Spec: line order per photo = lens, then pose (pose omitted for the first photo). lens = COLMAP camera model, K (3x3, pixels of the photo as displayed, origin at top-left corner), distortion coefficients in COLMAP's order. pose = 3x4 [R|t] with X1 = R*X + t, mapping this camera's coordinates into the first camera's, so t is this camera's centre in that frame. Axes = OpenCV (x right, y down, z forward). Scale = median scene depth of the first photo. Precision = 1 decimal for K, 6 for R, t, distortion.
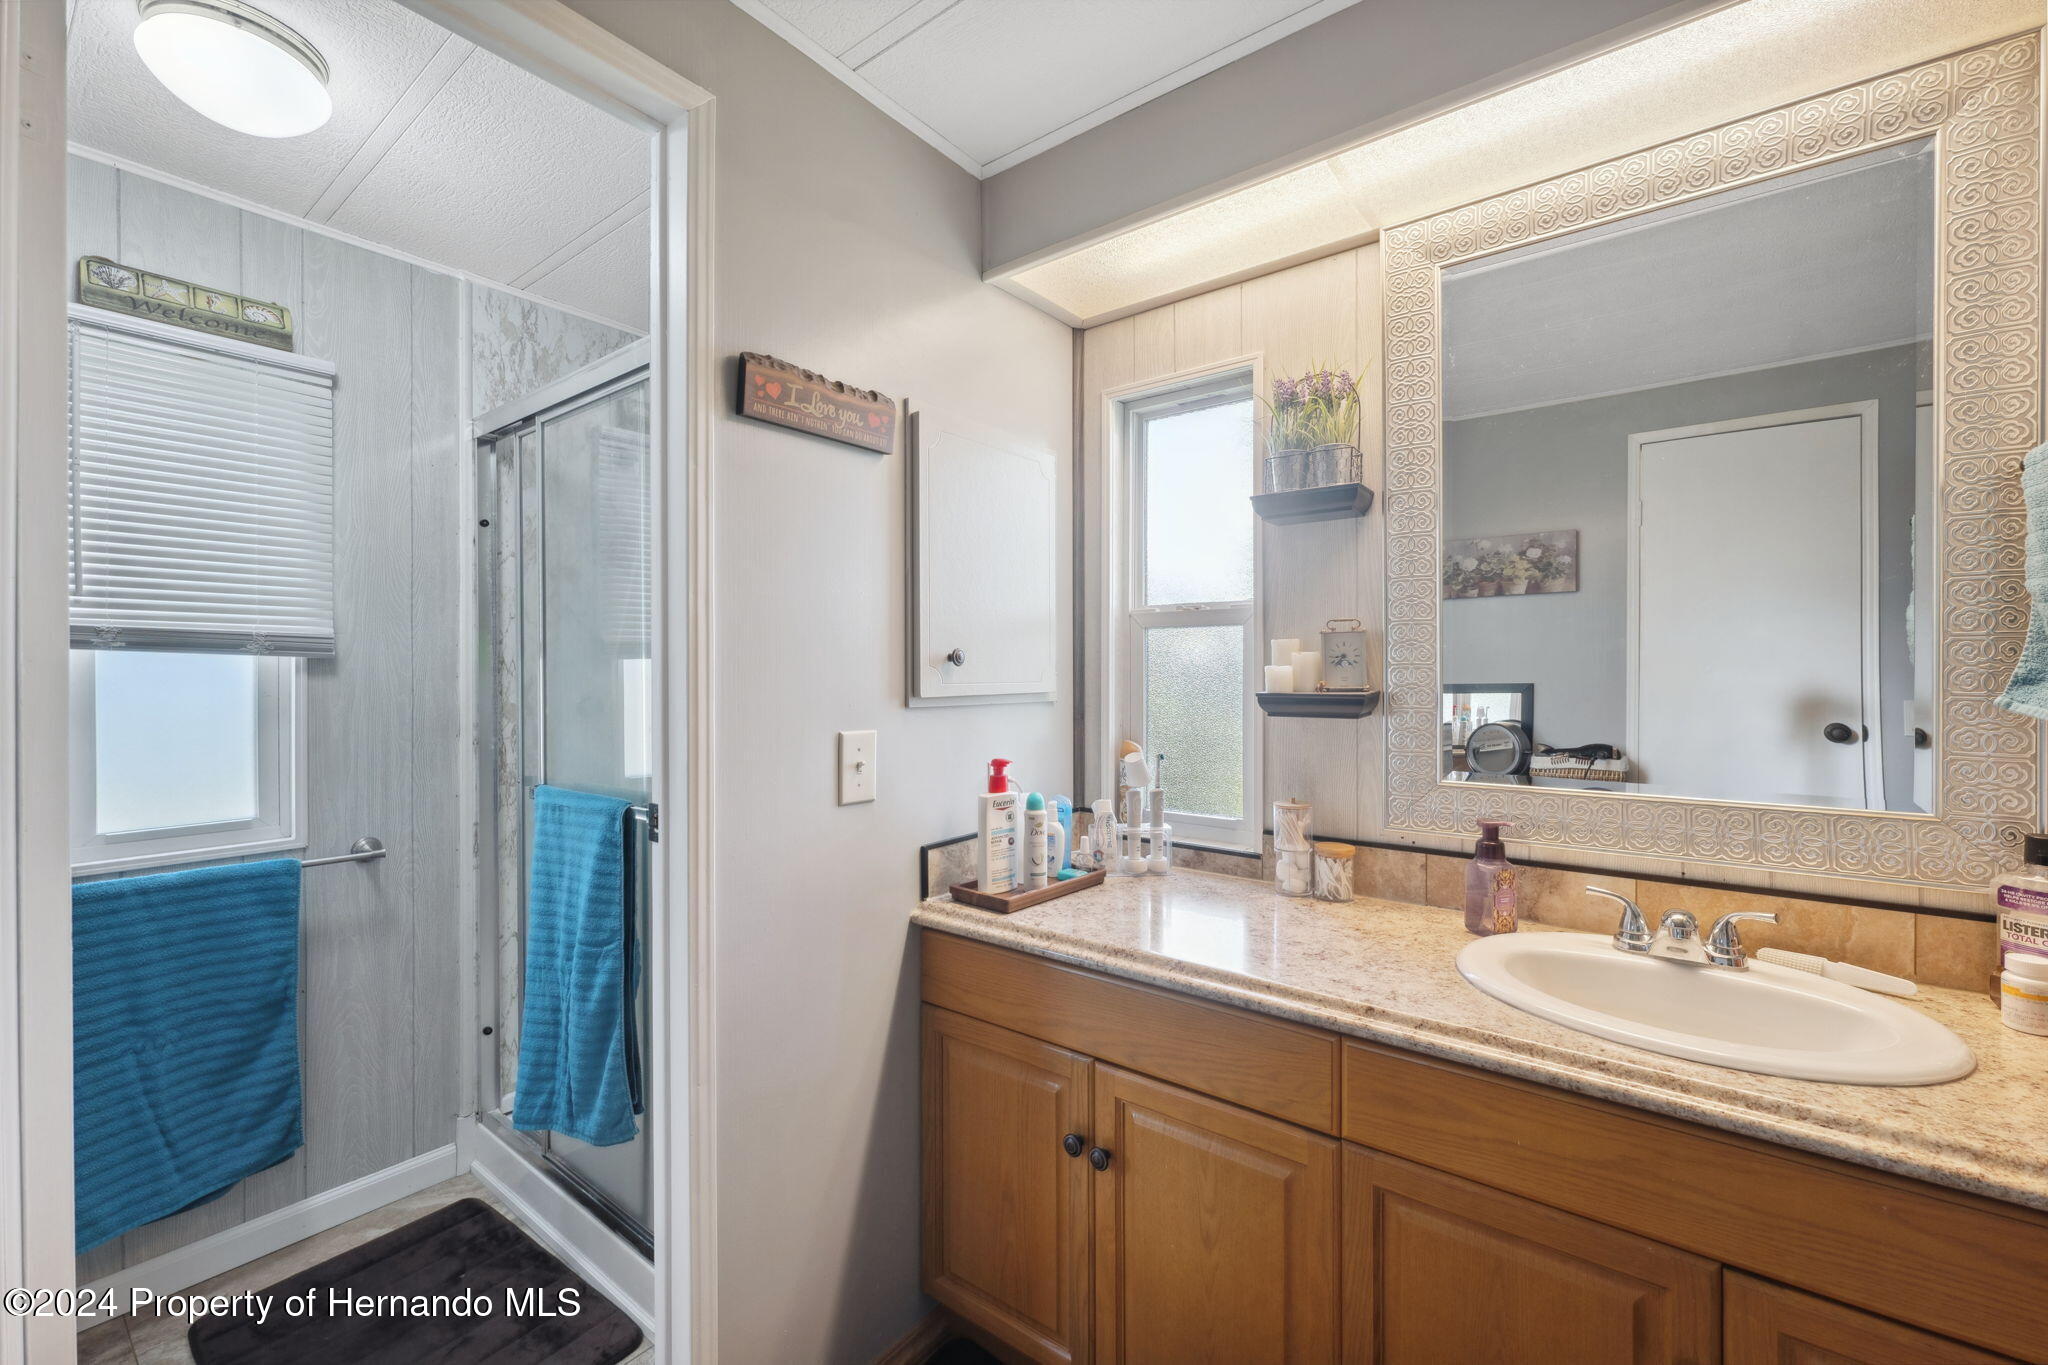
lens RADIAL K [[842.4, 0, 1029.4], [0, 842.4, 674.5], [0, 0, 1]] dist [0.000173, -0.000407]
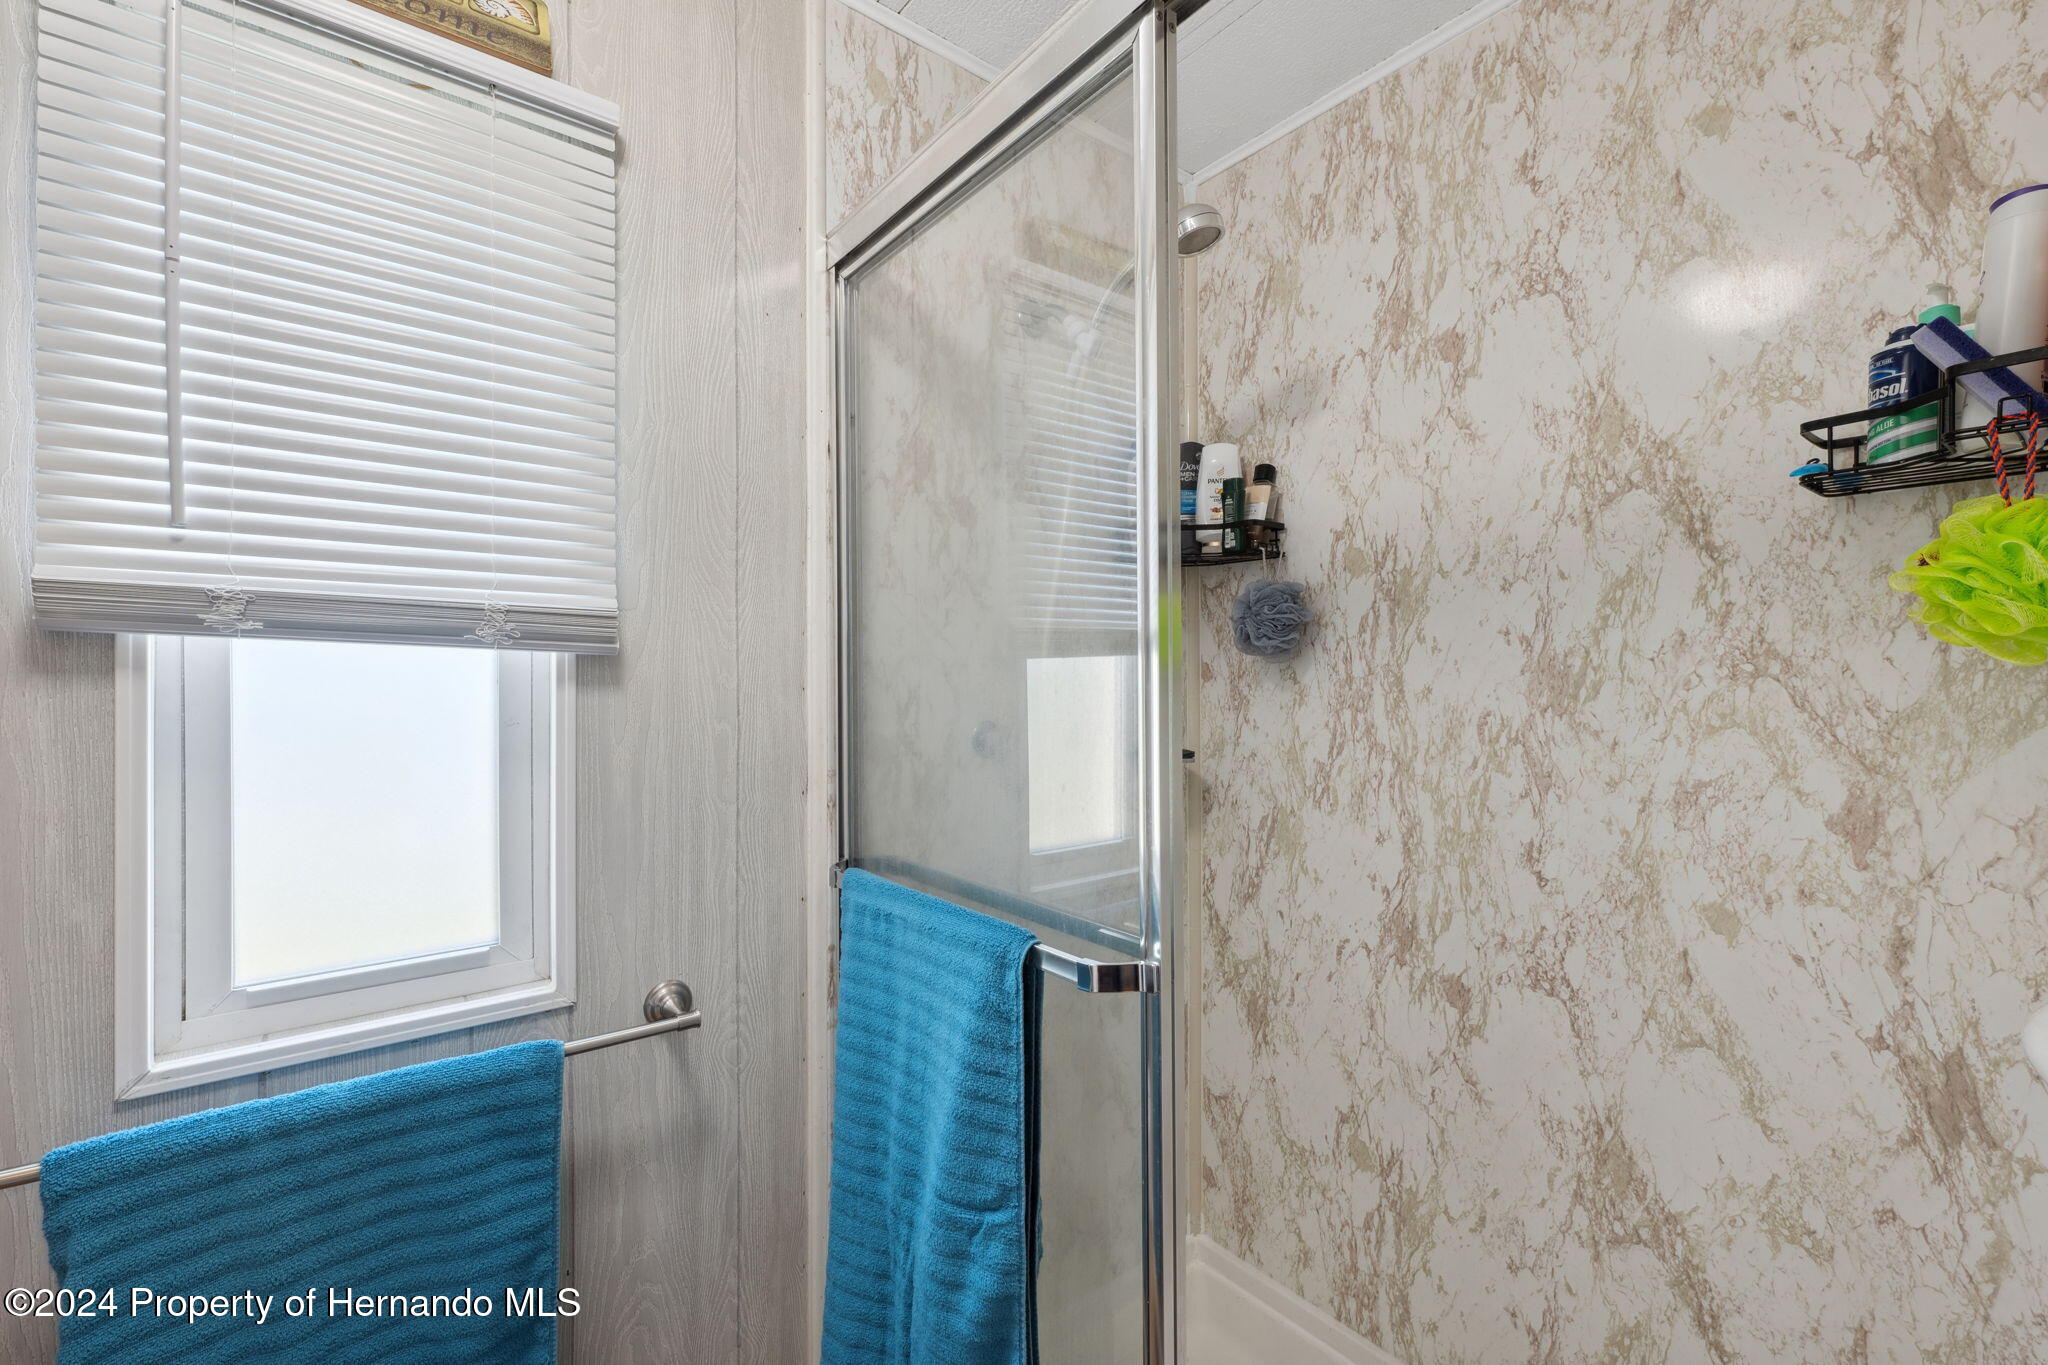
lens RADIAL K [[842.4, 0, 1015.0], [0, 842.4, 681.8], [0, 0, 1]] dist [0.000173, -0.000407]
pose [[0.969240, 0.003891, -0.246086, -0.494001], [-0.002970, 0.999987, 0.004115, -0.005425], [0.246099, -0.003258, 0.969239, 0.597070]]
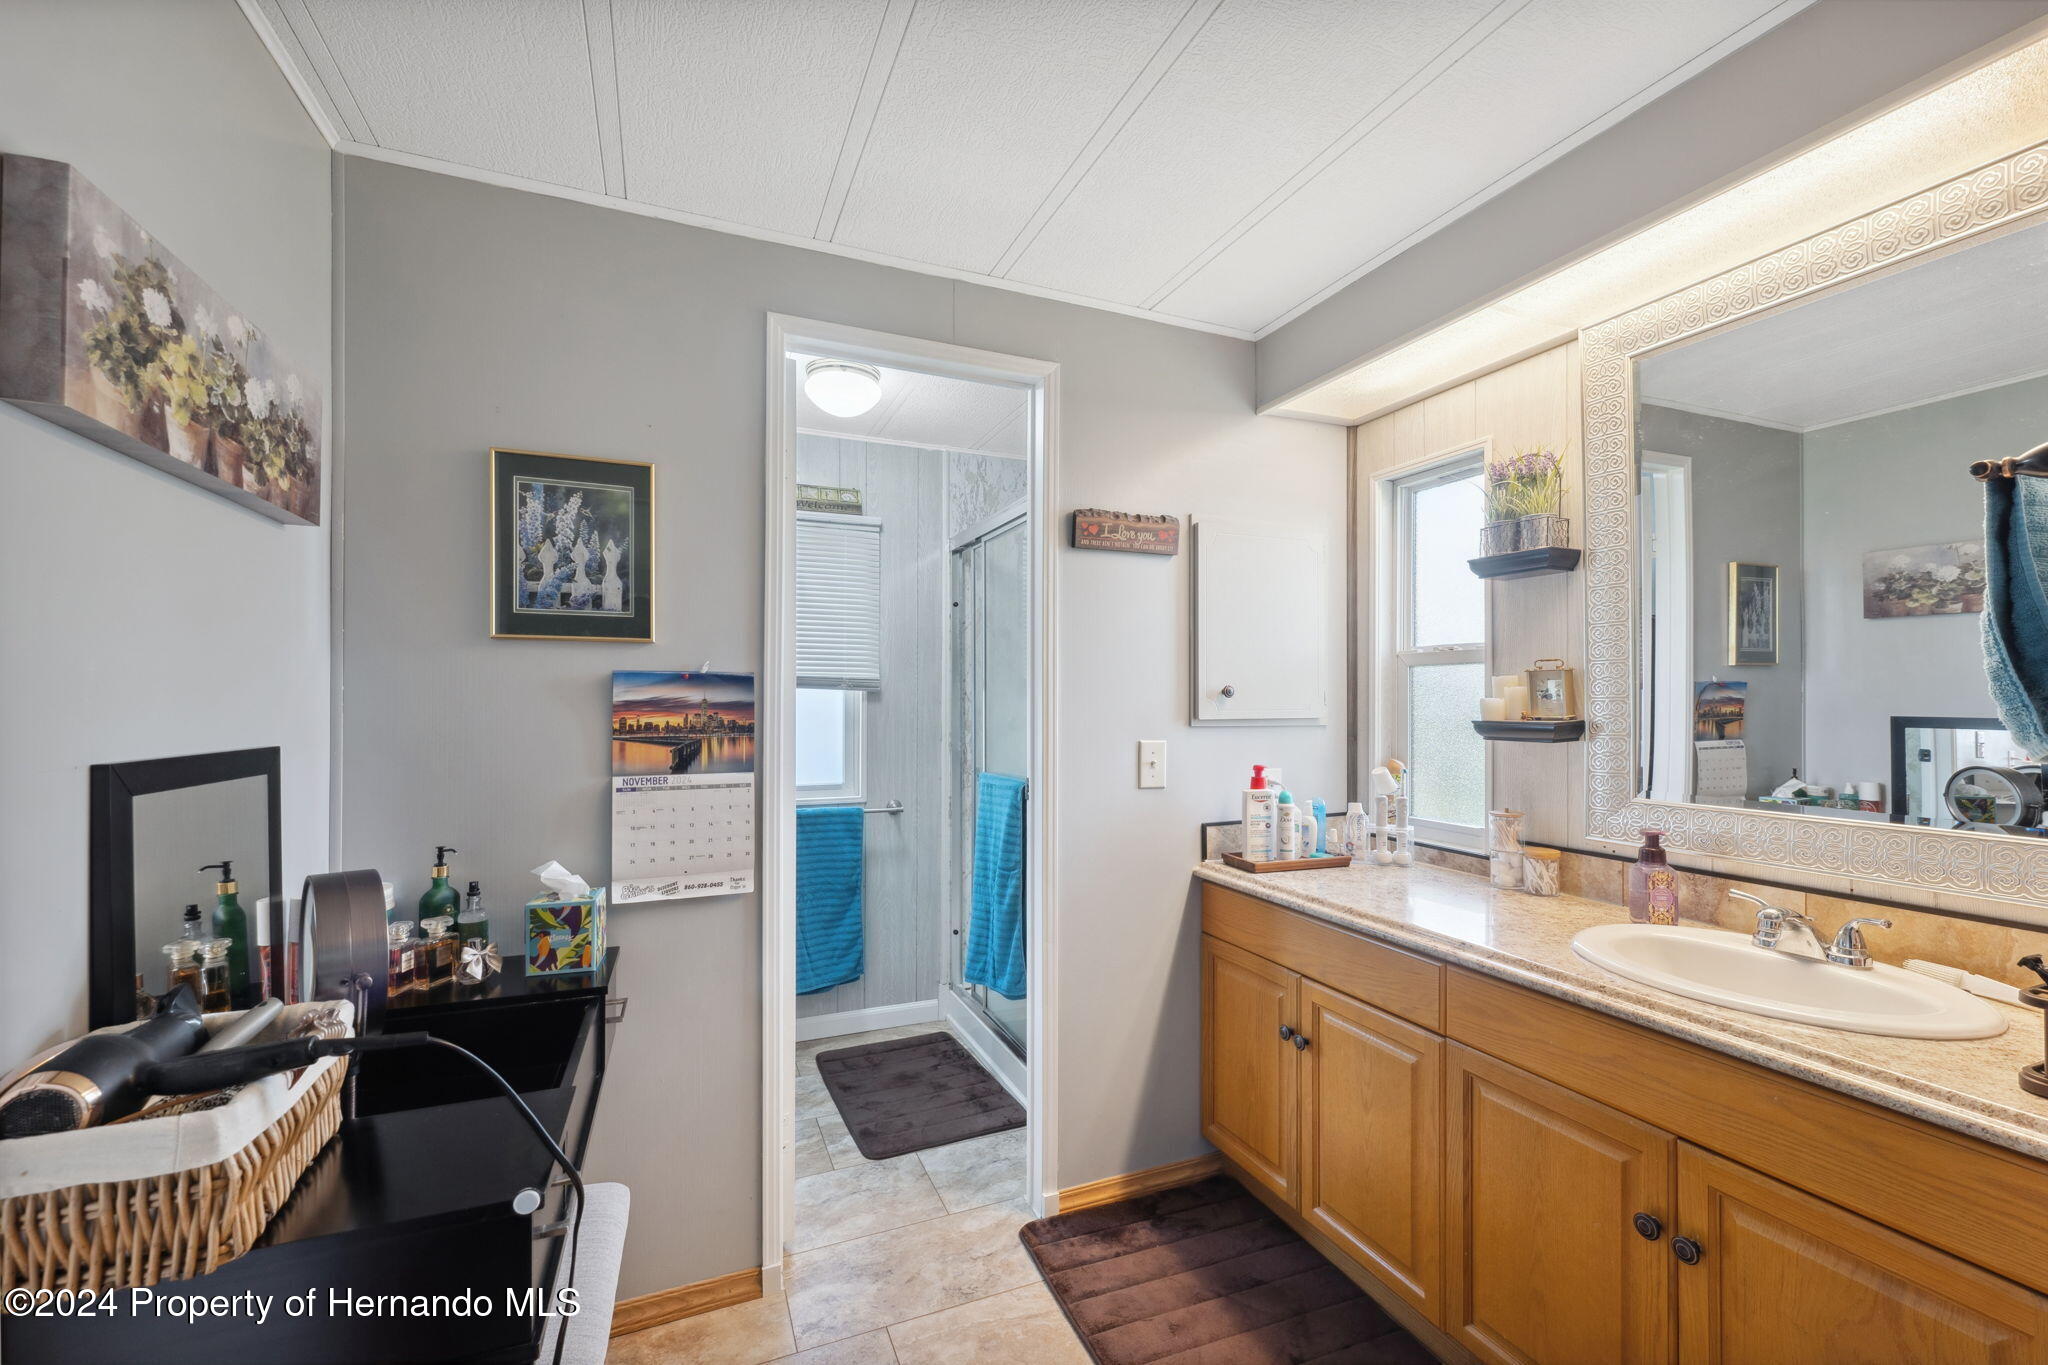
lens RADIAL K [[842.4, 0, 1019.9], [0, 842.4, 694.8], [0, 0, 1]] dist [0.000173, -0.000407]
pose [[0.868722, 0.000735, -0.495300, 0.283818], [-0.004832, 0.999964, -0.006991, -0.003109], [0.495277, 0.008466, 0.868694, -0.364698]]
